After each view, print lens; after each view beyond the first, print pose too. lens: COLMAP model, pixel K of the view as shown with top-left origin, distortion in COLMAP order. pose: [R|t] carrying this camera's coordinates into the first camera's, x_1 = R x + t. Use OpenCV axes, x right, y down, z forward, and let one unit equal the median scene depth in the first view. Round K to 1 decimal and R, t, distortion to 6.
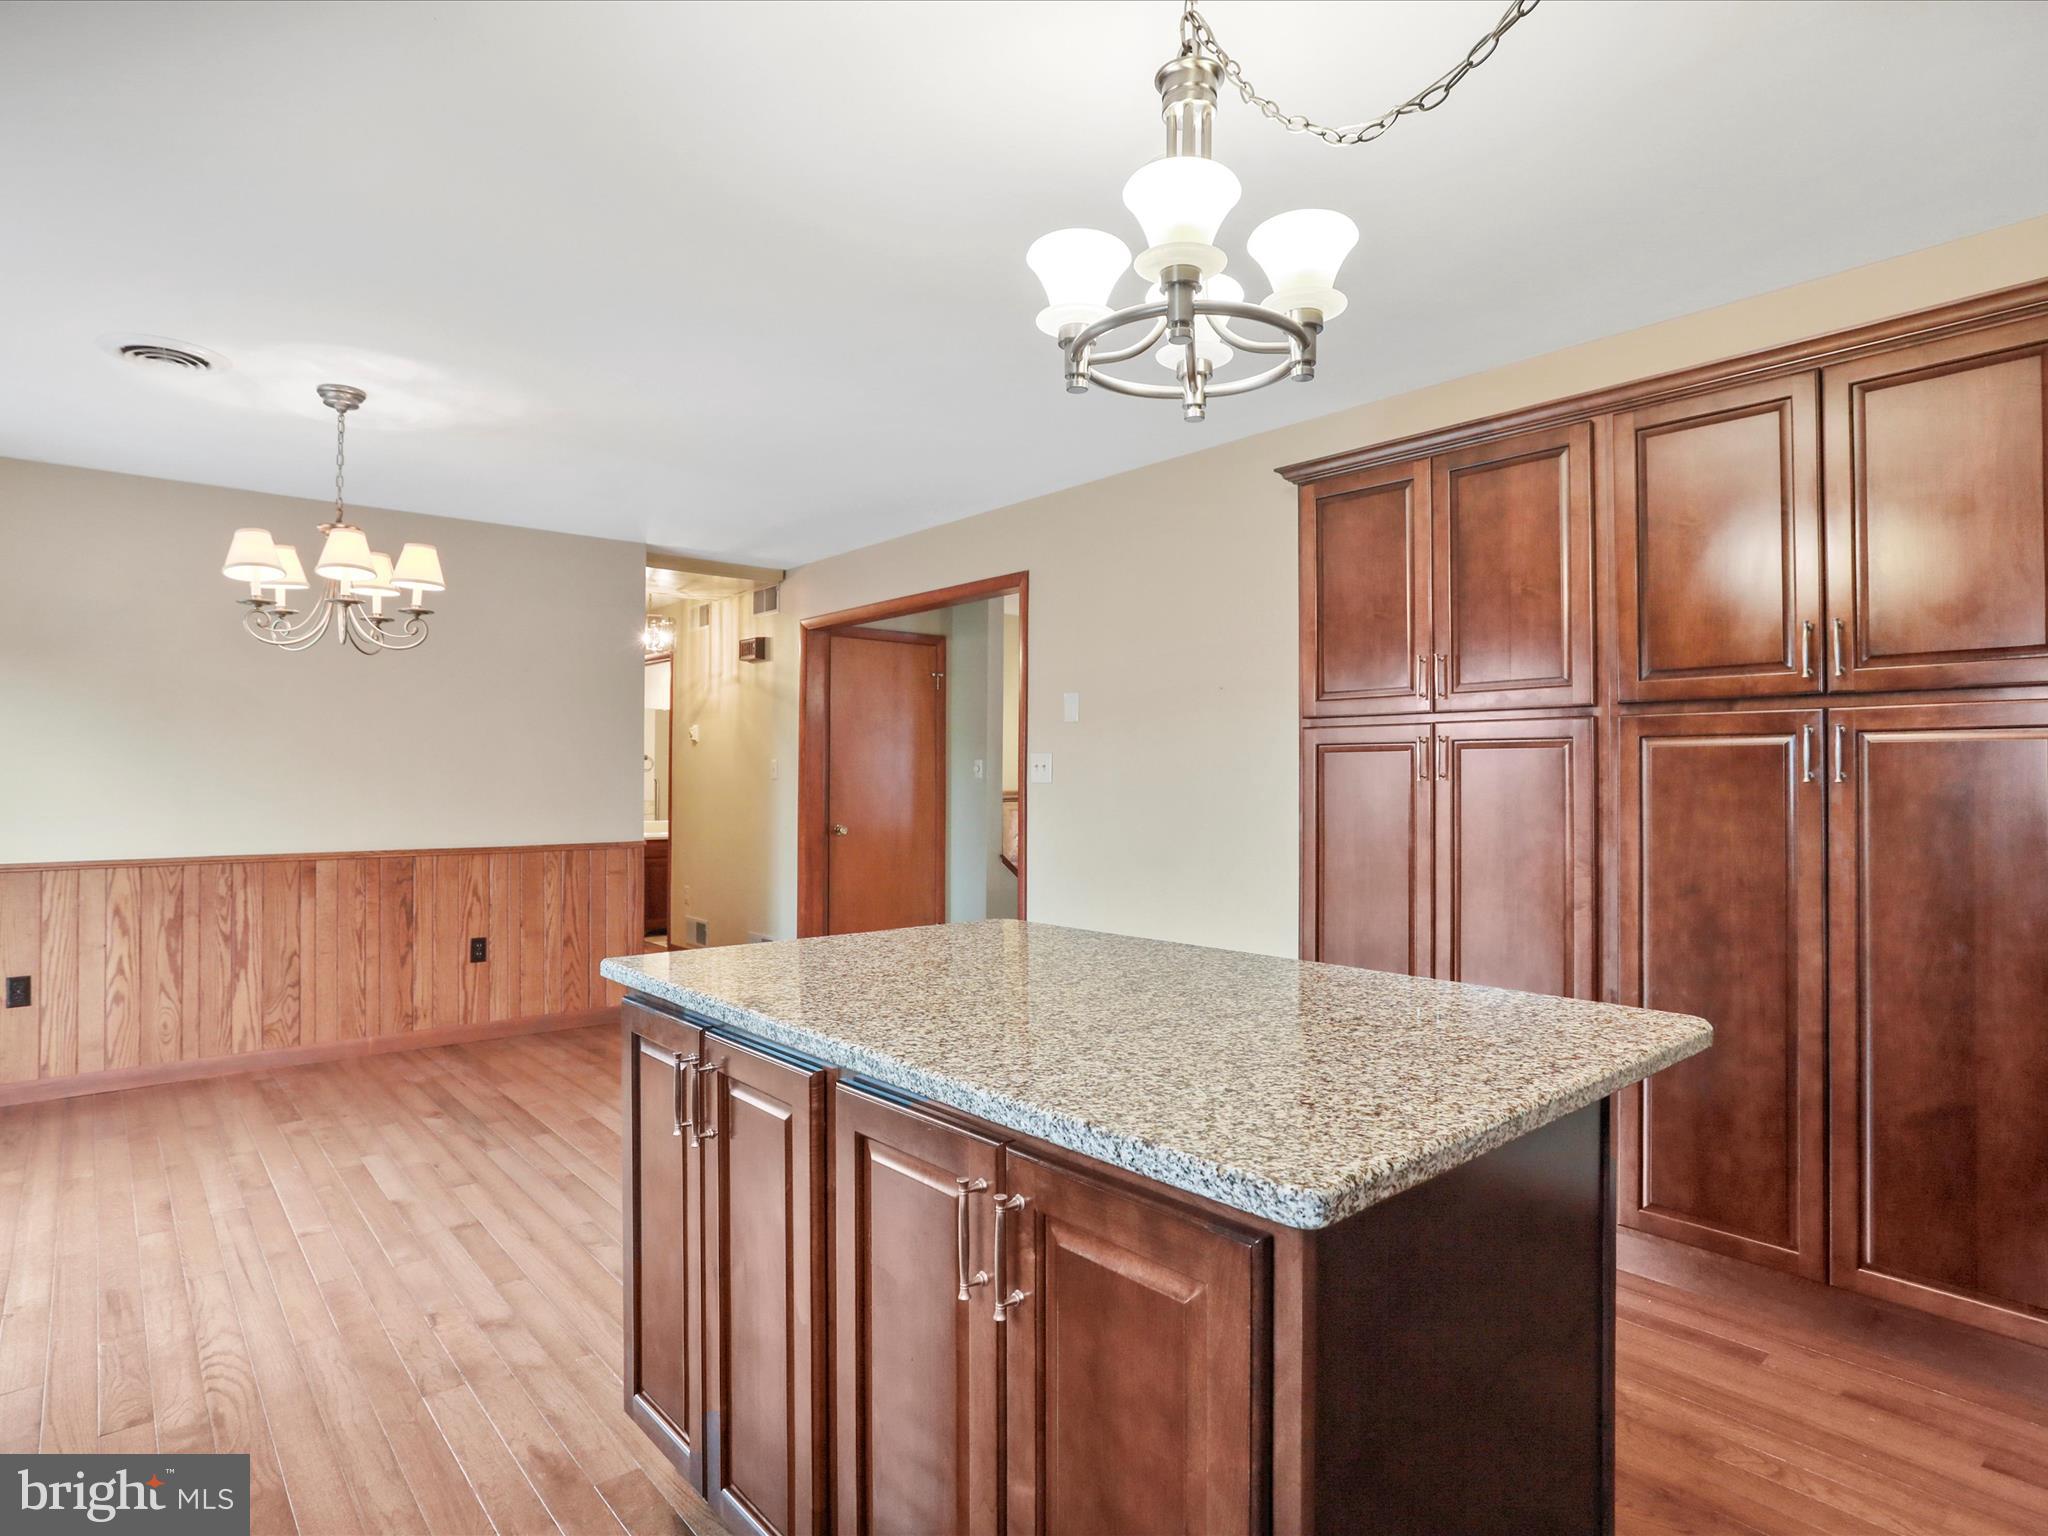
lens RADIAL K [[1129.9, 0, 983.0], [0, 1129.9, 768.3], [0, 0, 1]] dist [0.001396, 0.001393]
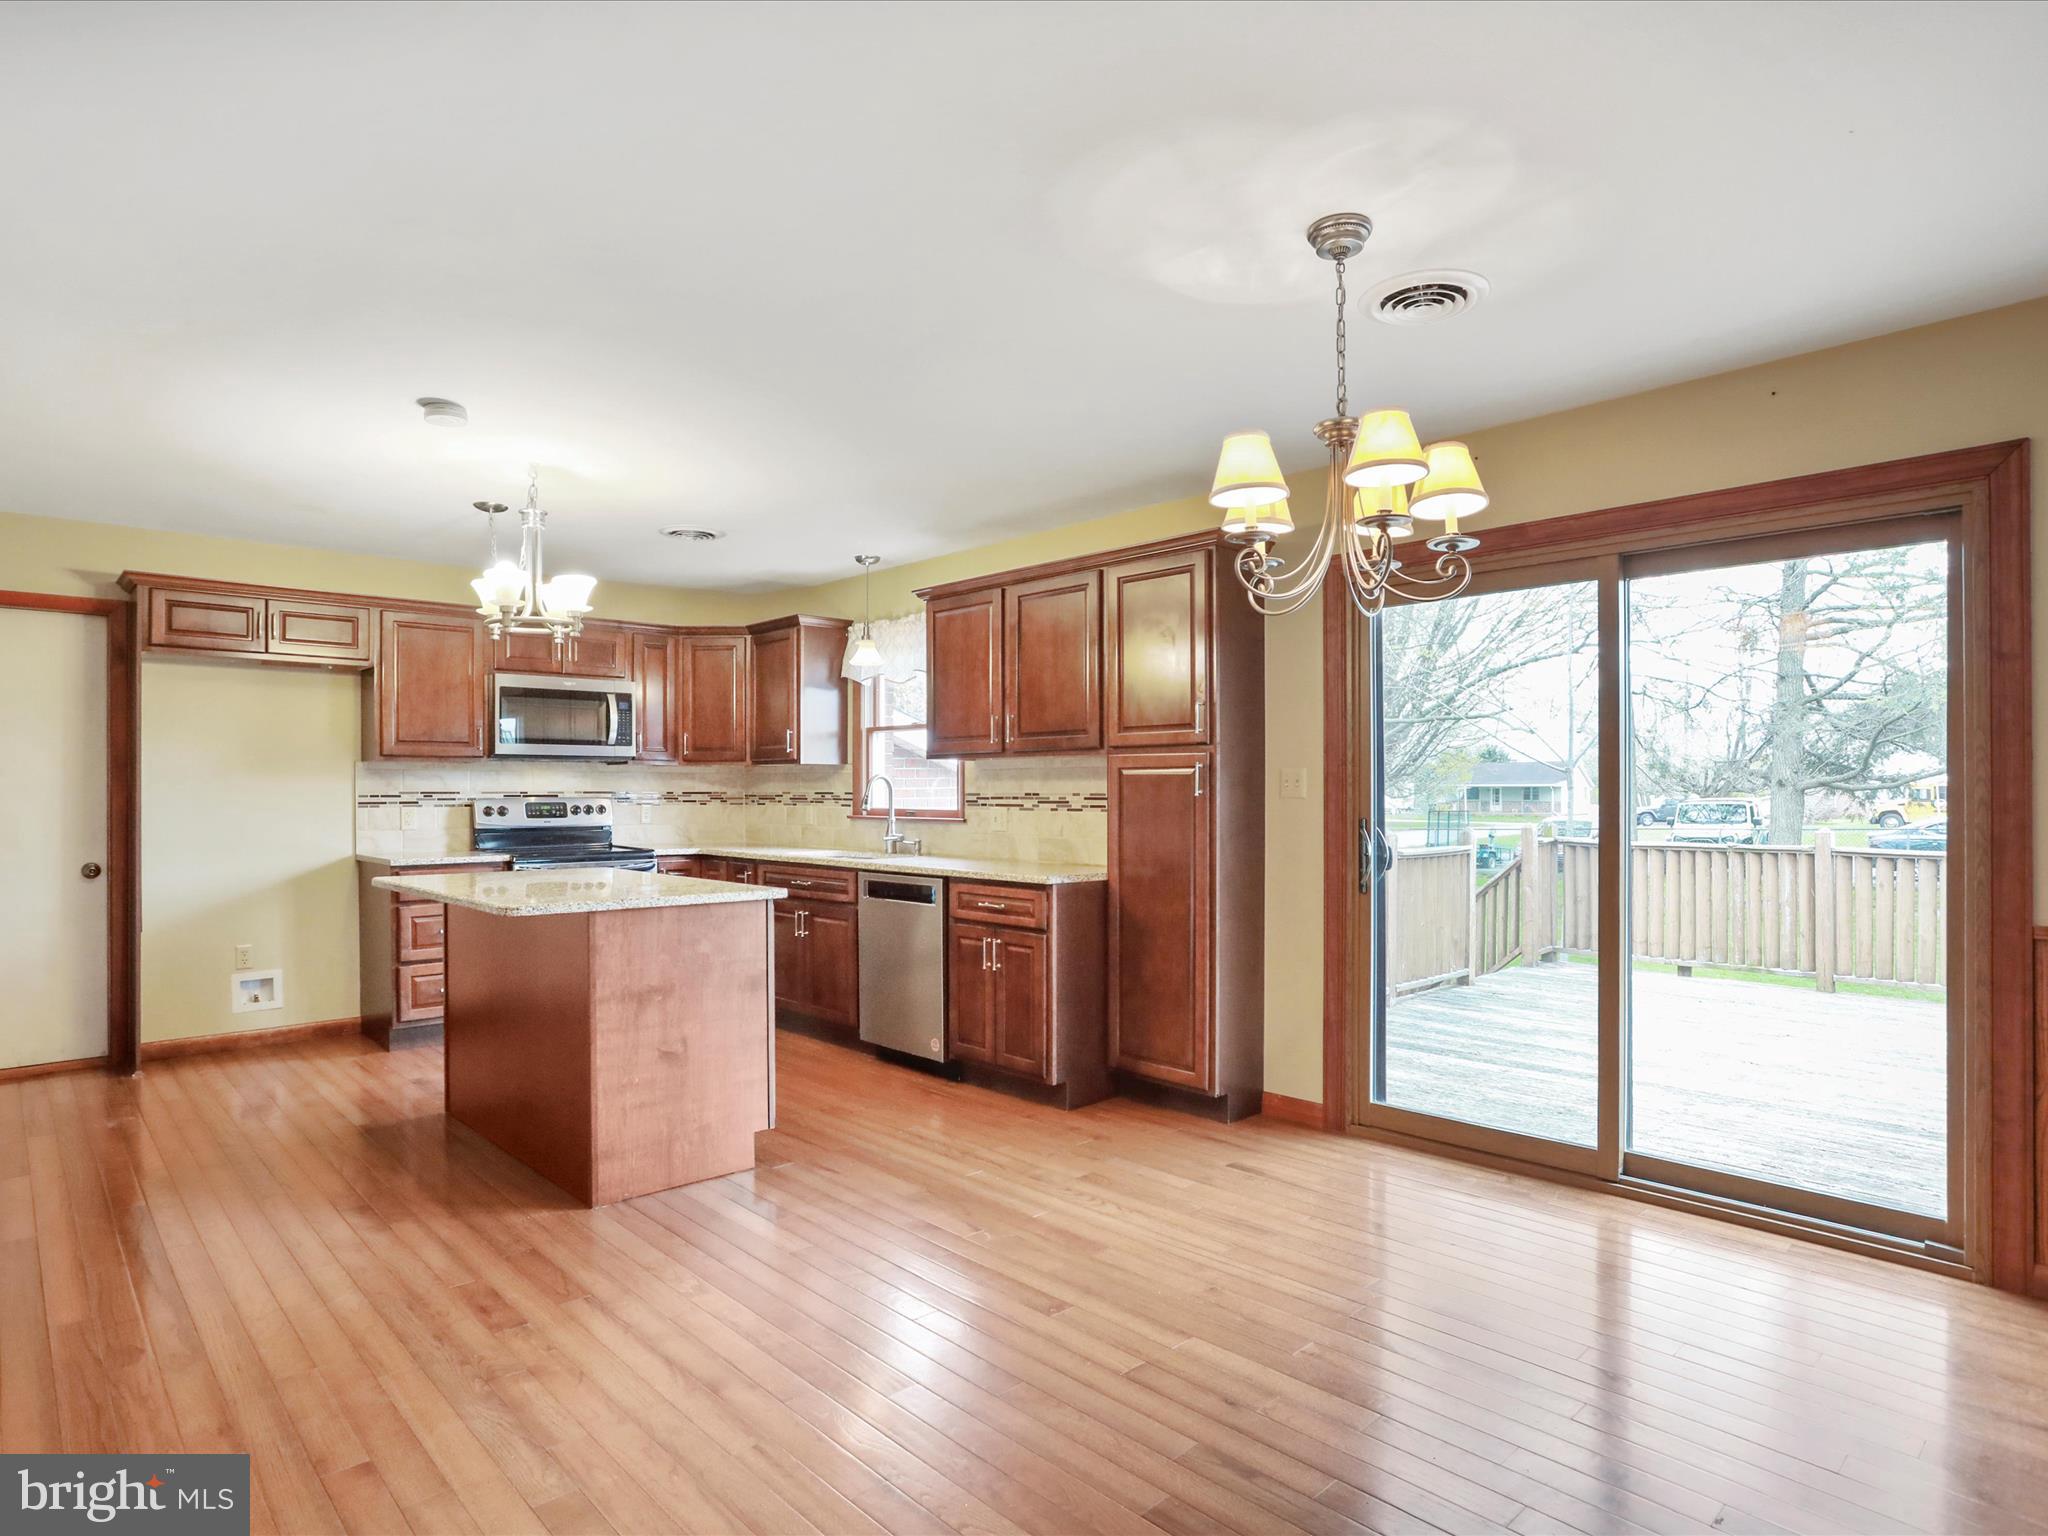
lens RADIAL K [[1135.0, 0, 1019.4], [0, 1135.0, 774.0], [0, 0, 1]] dist [-0.072478, 0.047164]
pose [[-0.997003, -0.002583, -0.077316, -0.240751], [-0.001030, 0.999797, -0.020127, 0.006593], [0.077352, -0.019987, -0.996803, 1.243379]]
